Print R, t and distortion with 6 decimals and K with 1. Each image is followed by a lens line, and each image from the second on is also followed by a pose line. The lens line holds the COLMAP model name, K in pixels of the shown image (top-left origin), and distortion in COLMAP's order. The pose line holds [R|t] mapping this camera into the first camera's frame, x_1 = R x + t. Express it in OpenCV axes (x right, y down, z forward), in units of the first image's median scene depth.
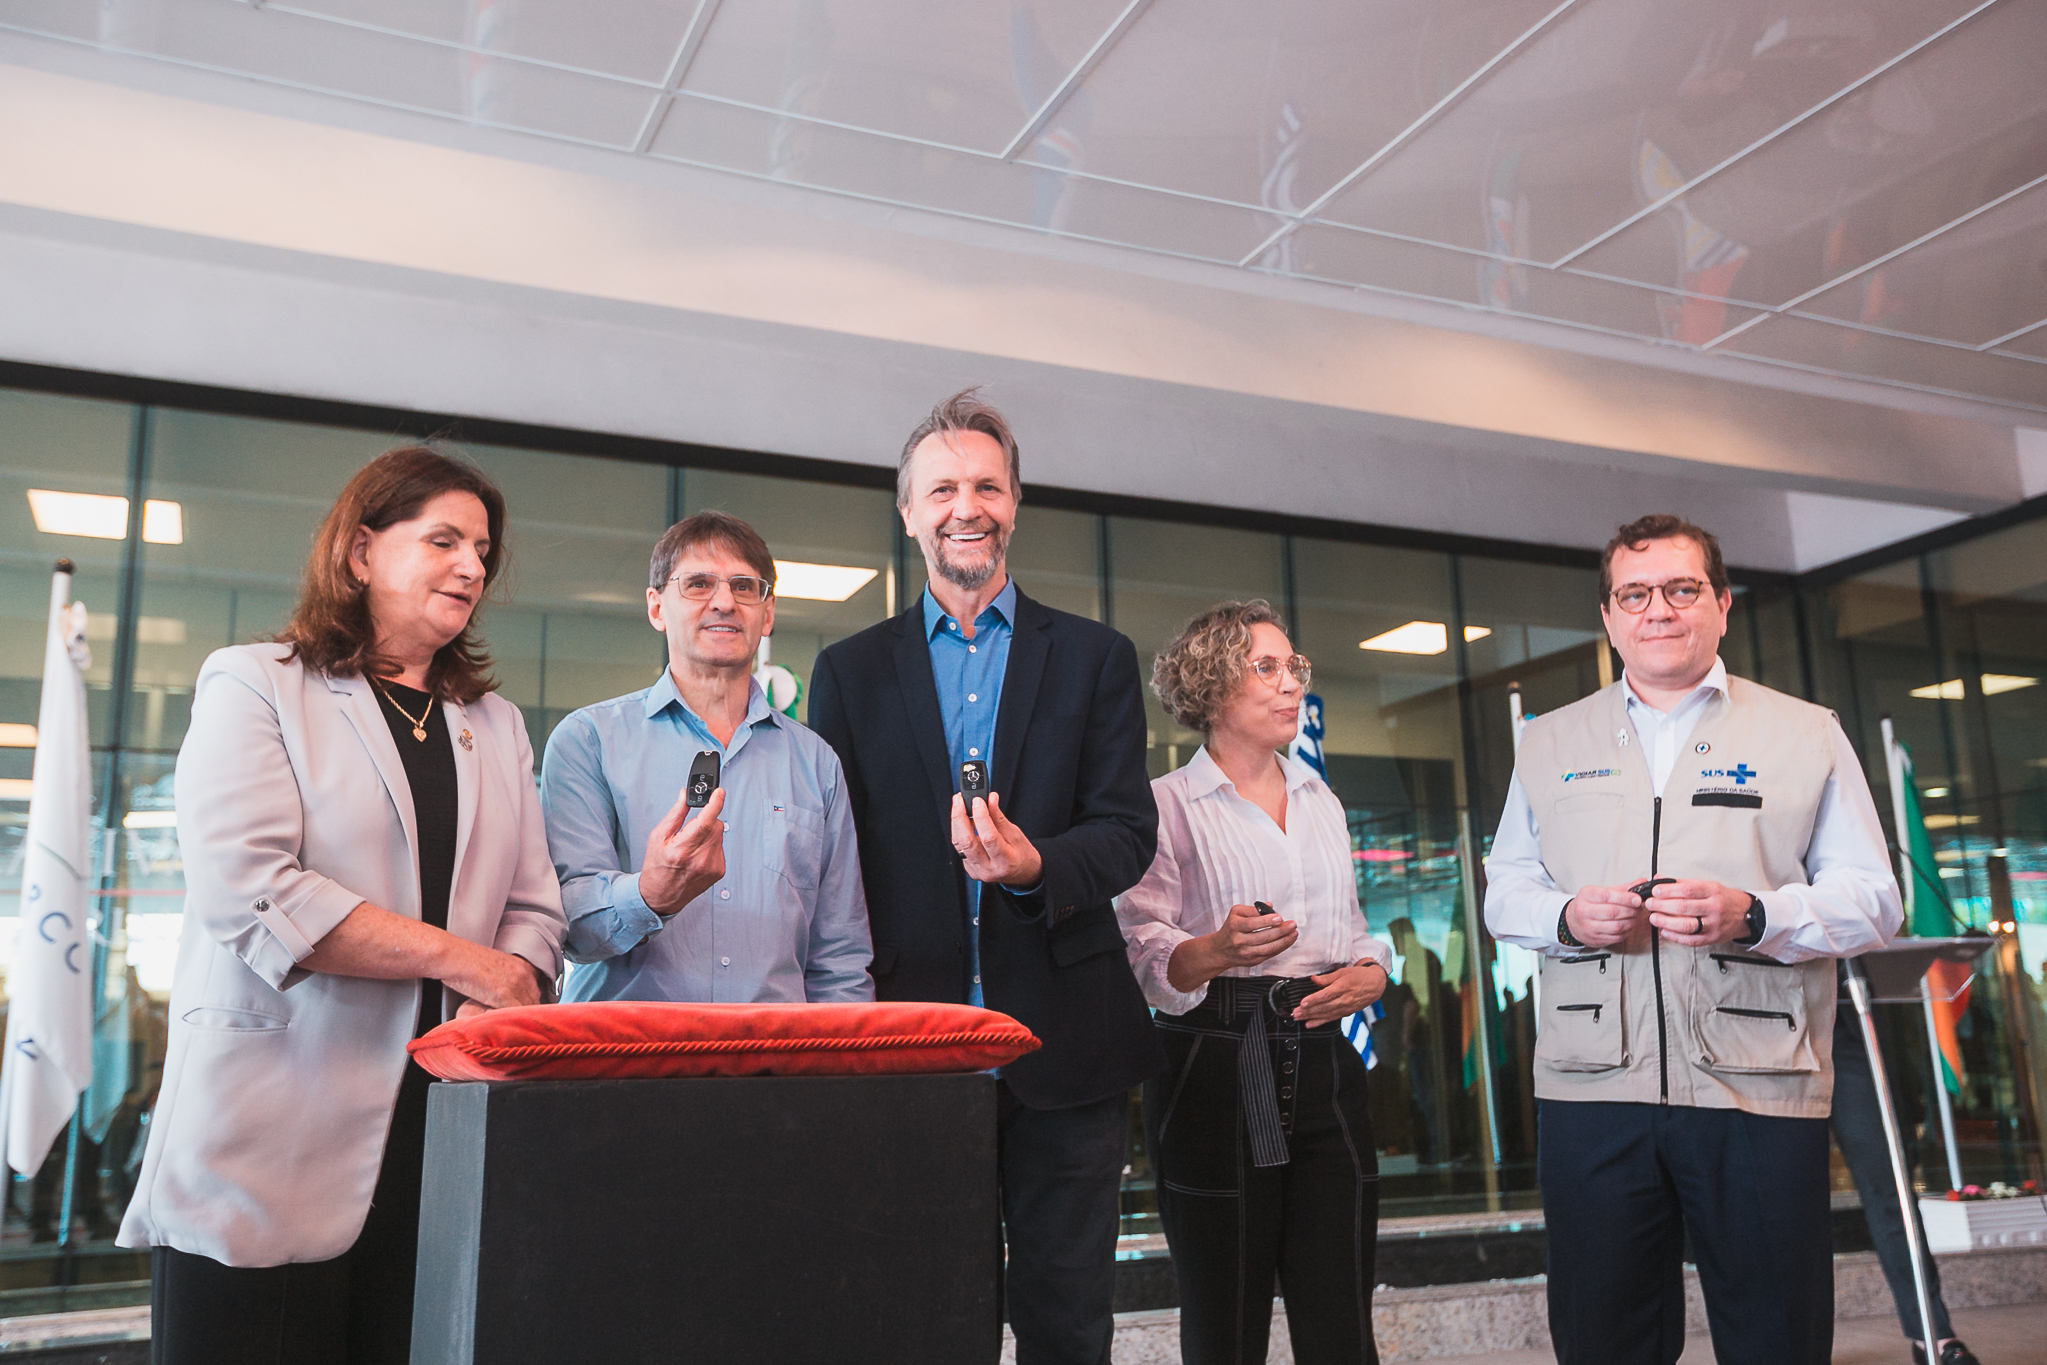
lens RADIAL K [[1769.5, 0, 990.9], [0, 1769.5, 676.3], [0, 0, 1]] dist [0.011328, -0.000233]
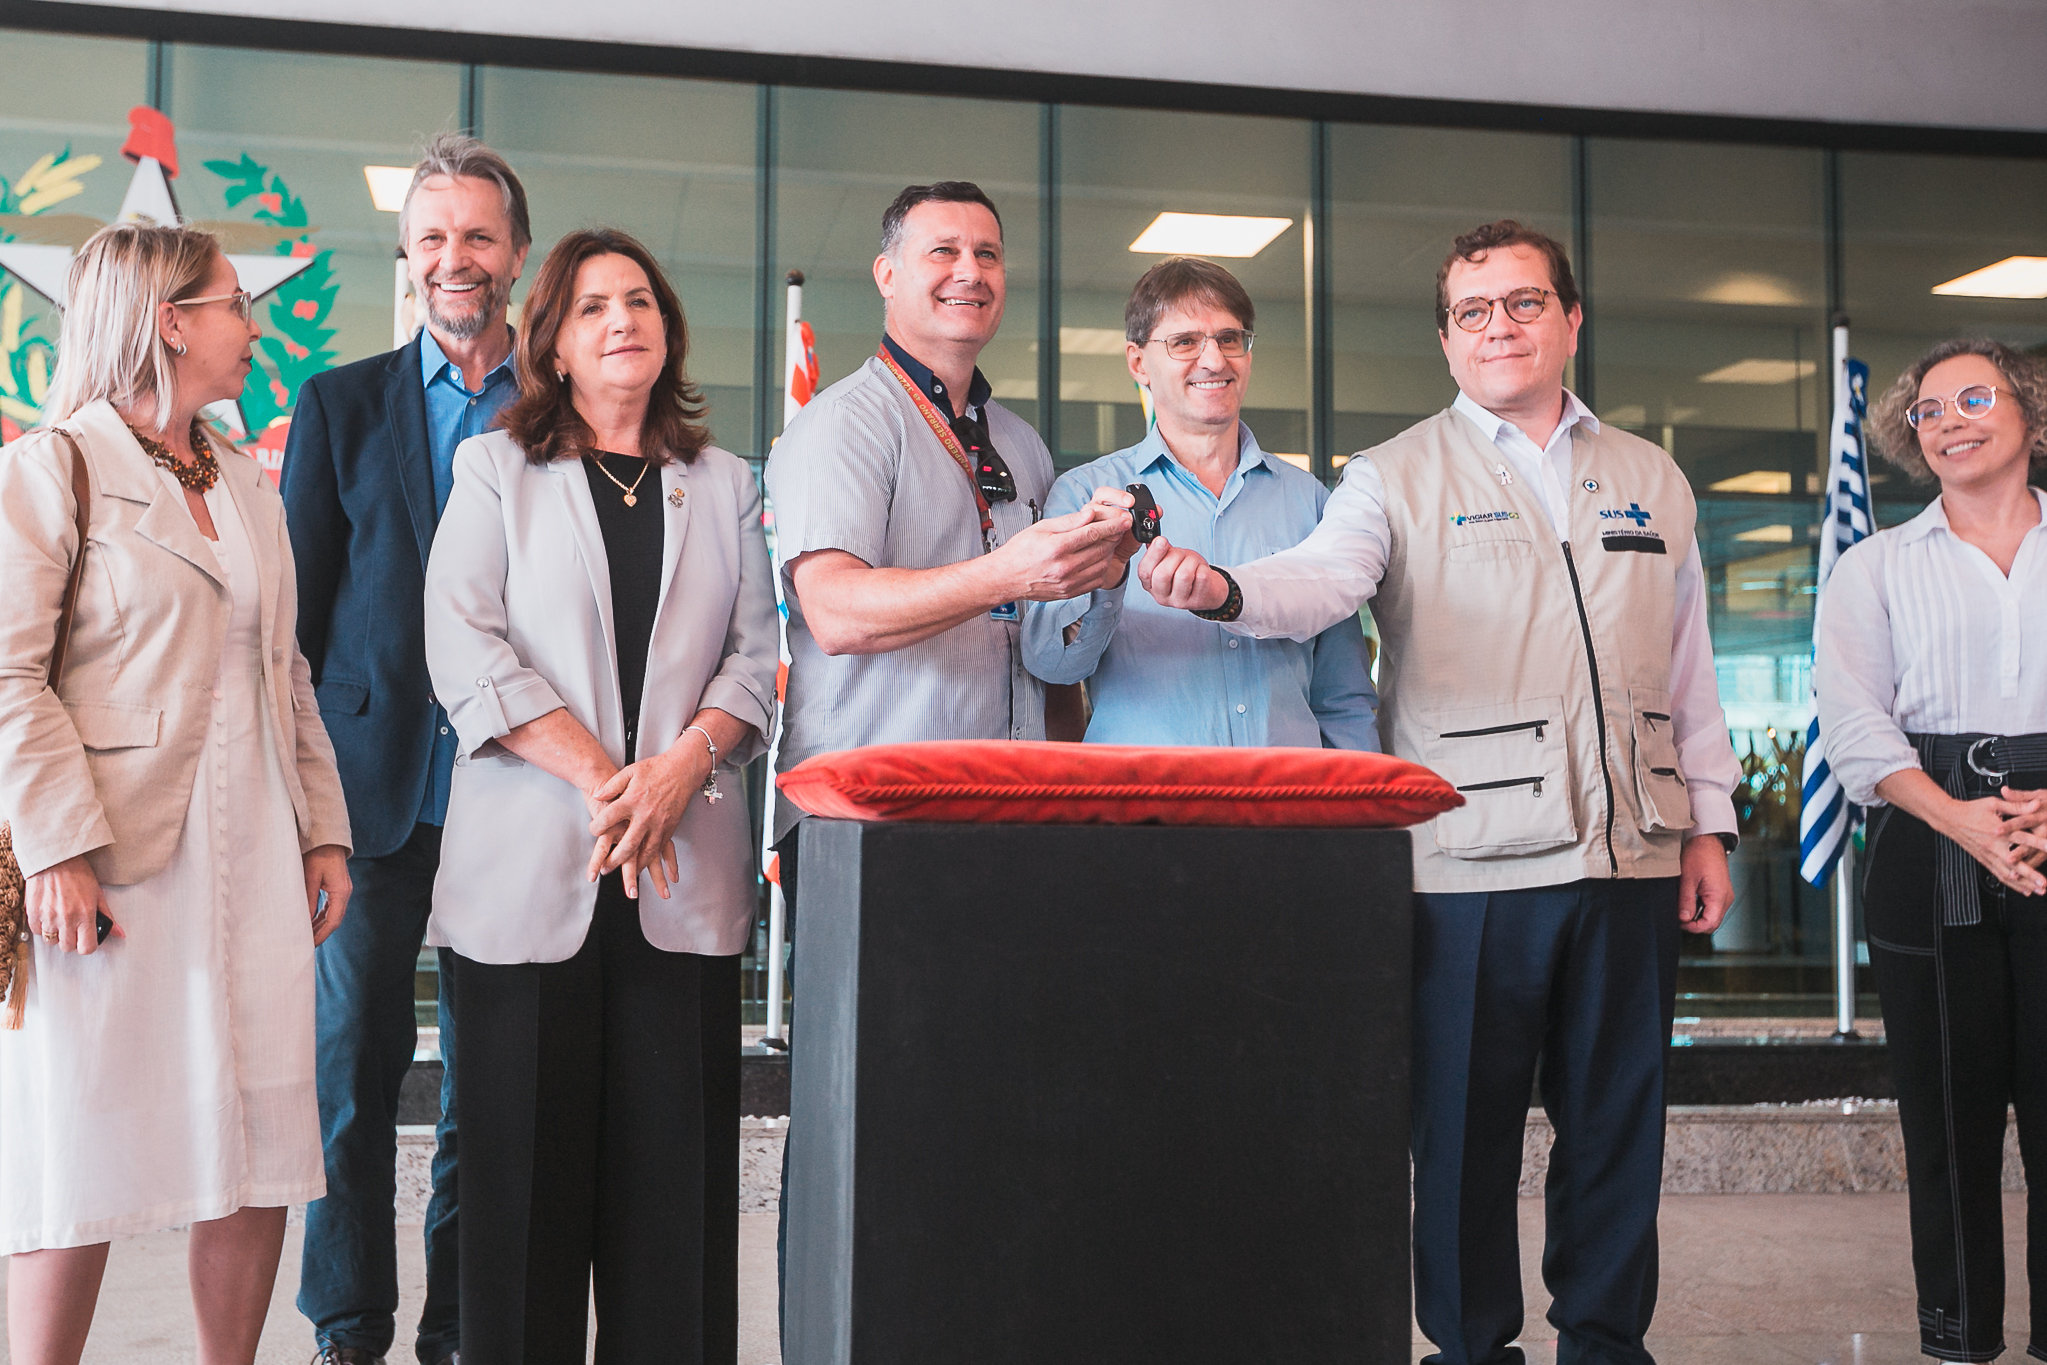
lens RADIAL K [[2005.4, 0, 1014.8], [0, 2005.4, 677.3], [0, 0, 1]] dist [-0.004771, 0.000000]
pose [[0.976950, 0.016500, -0.212827, 0.529397], [0.014995, 0.989241, 0.145526, -0.020434], [0.212939, -0.145363, 0.966192, -0.052003]]
